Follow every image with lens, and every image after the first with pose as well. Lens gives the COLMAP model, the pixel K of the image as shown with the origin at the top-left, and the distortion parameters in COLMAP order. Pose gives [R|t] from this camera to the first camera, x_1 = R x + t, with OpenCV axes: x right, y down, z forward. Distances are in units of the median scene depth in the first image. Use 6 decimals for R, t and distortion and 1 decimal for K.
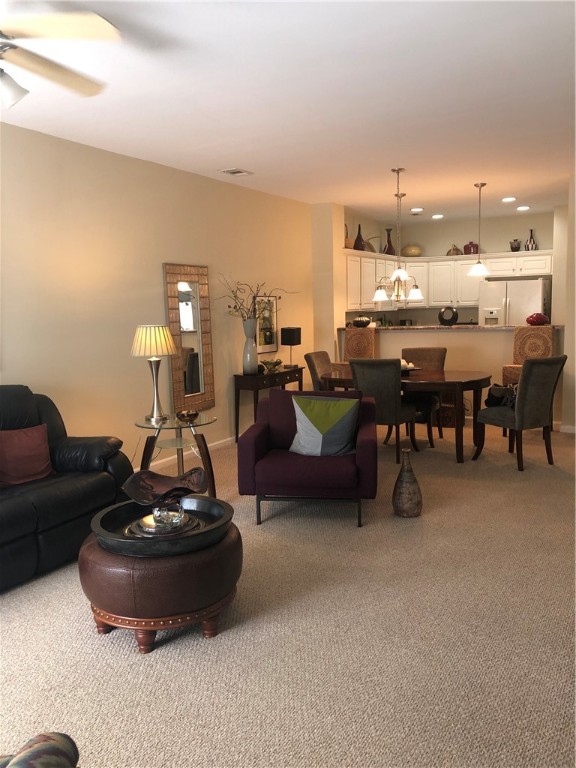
lens RADIAL K [[623.1, 0, 284.4], [0, 623.1, 380.5], [0, 0, 1]] dist [0.020863, -0.031509]
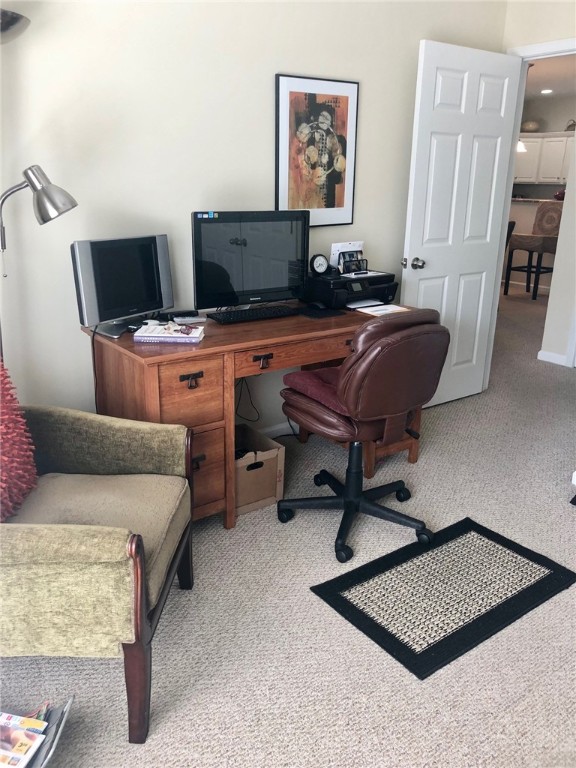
lens RADIAL K [[623.1, 0, 287.1], [0, 623.1, 382.3], [0, 0, 1]] dist [0.020863, -0.031509]
pose [[0.921518, 0.166892, -0.350645, 0.600081], [-0.094974, 0.972379, 0.213213, 0.054054], [0.376543, -0.163178, 0.911915, -0.386114]]
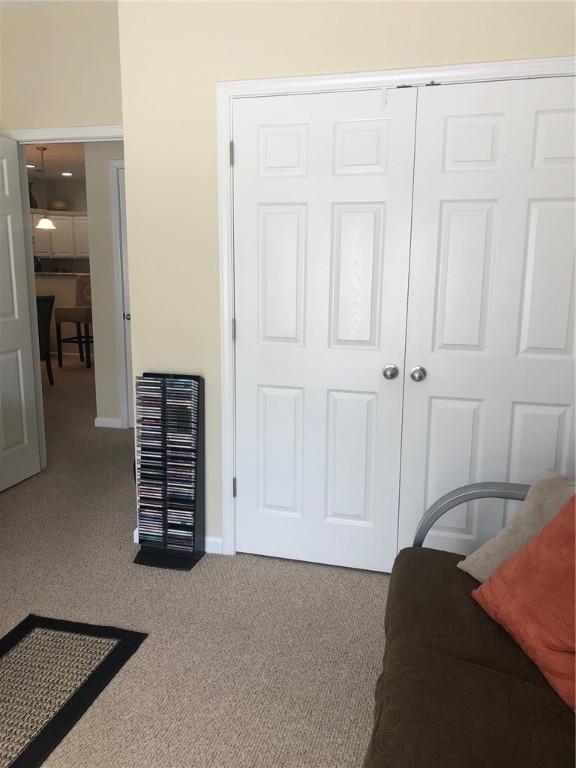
lens RADIAL K [[623.1, 0, 287.4], [0, 623.1, 376.0], [0, 0, 1]] dist [0.020863, -0.031509]
pose [[0.961787, -0.014061, 0.273437, 0.640830], [-0.002907, 0.998100, 0.061553, 0.047320], [-0.273783, -0.059995, 0.959918, -0.374445]]
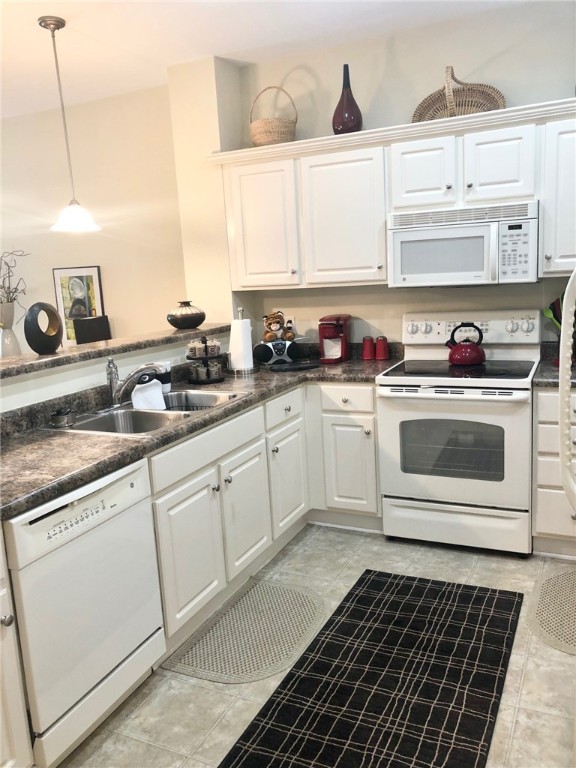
lens RADIAL K [[623.1, 0, 287.7], [0, 623.1, 387.4], [0, 0, 1]] dist [0.020863, -0.031509]
pose [[0.096097, 0.205721, -0.973881, 1.042445], [-0.066053, 0.977570, 0.199983, -0.246928], [0.993178, 0.045110, 0.107530, 1.801687]]
